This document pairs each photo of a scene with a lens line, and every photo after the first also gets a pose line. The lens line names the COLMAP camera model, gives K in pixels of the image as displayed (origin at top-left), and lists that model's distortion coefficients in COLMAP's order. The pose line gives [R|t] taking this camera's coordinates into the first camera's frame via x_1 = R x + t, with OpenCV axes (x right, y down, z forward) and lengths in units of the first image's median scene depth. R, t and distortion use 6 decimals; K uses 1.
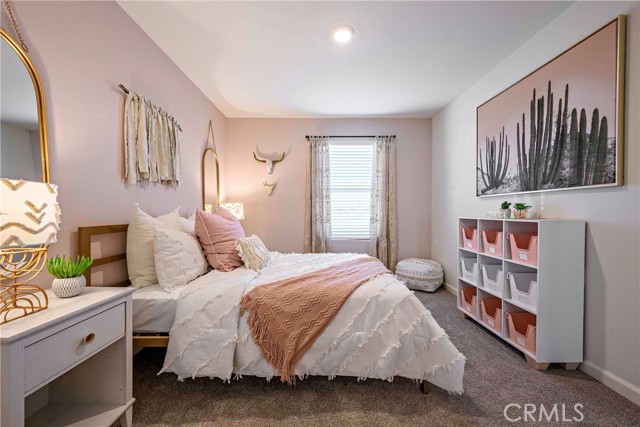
lens RADIAL K [[253.4, 0, 320.0], [0, 253.4, 213.5], [0, 0, 1]] dist [-0.001432, -0.000173]
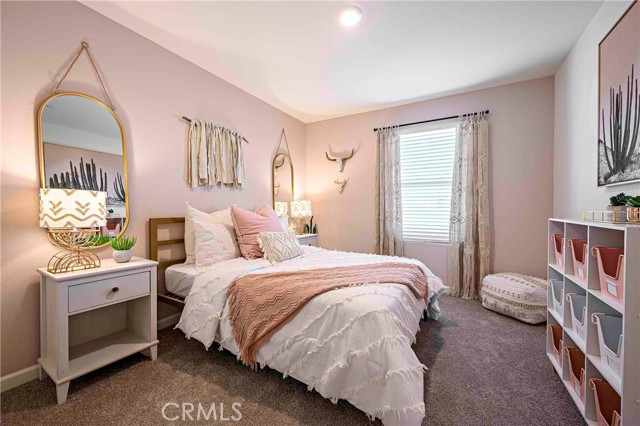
lens RADIAL K [[253.4, 0, 320.0], [0, 253.4, 213.0], [0, 0, 1]] dist [-0.001432, -0.000173]
pose [[0.860957, 0.013710, -0.508492, 0.491650], [-0.009610, 0.999897, 0.010688, -0.002393], [0.508586, -0.004315, 0.861000, 0.162345]]
